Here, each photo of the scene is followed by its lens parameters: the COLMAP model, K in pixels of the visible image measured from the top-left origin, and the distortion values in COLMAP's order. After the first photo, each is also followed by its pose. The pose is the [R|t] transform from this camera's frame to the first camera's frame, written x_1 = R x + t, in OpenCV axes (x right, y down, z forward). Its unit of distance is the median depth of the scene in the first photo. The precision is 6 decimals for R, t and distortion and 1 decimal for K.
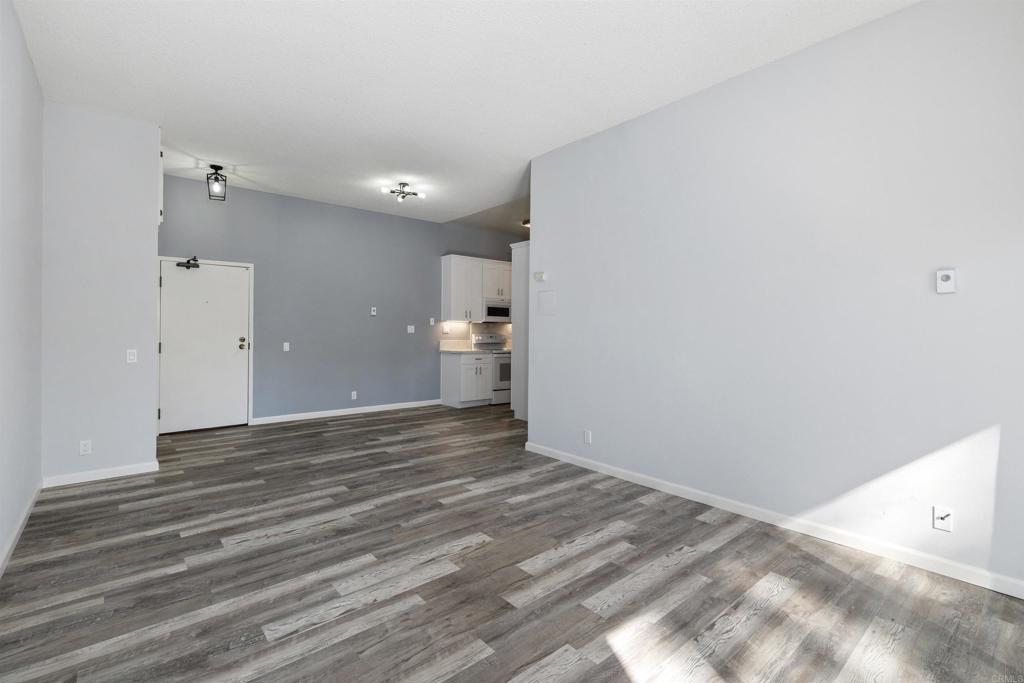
lens RADIAL K [[466.7, 0, 507.8], [0, 466.7, 334.8], [0, 0, 1]] dist [0.000309, 0.001652]
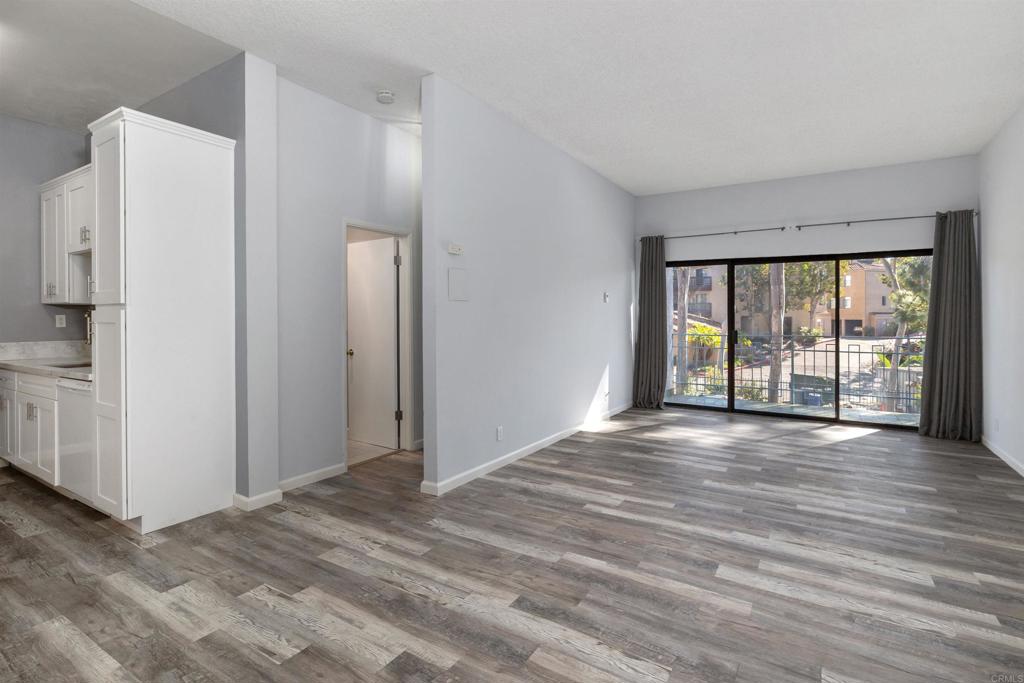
lens RADIAL K [[491.6, 0, 517.2], [0, 491.6, 318.3], [0, 0, 1]] dist [0.002174, -0.000306]
pose [[-0.304980, -0.011864, 0.952285, -0.571138], [0.007245, 0.999865, 0.014777, -0.021596], [-0.952331, 0.011406, -0.304853, 0.923865]]
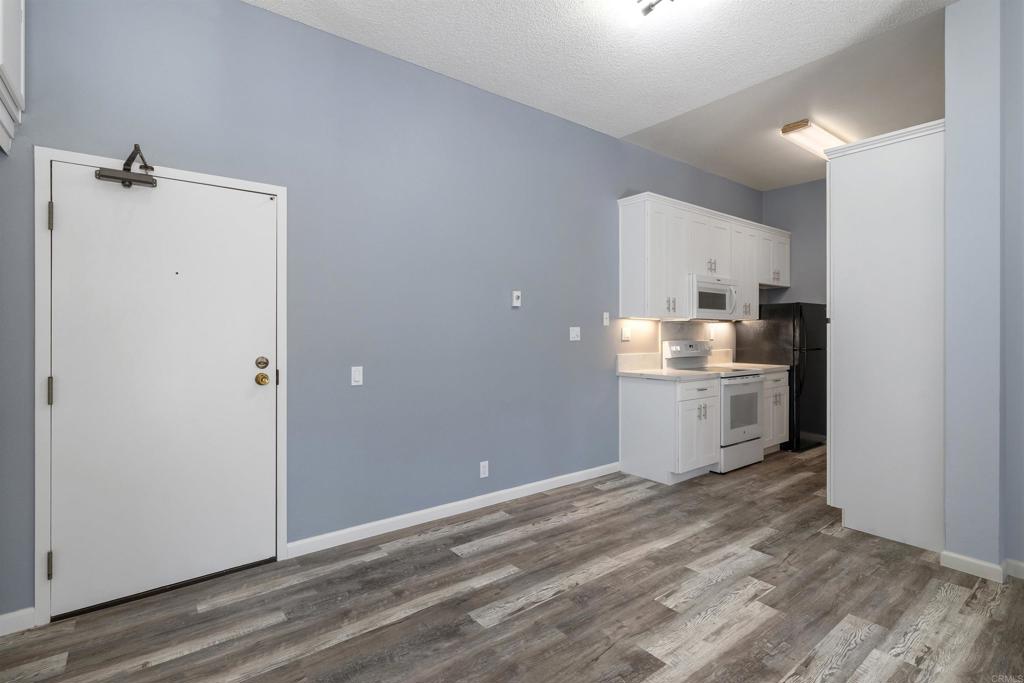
lens RADIAL K [[491.6, 0, 514.3], [0, 491.6, 336.0], [0, 0, 1]] dist [0.002174, -0.000306]
pose [[0.999386, -0.006821, -0.034372, -0.345866], [0.006814, 0.999977, -0.000308, -0.013270], [0.034373, 0.000073, 0.999409, 0.598167]]
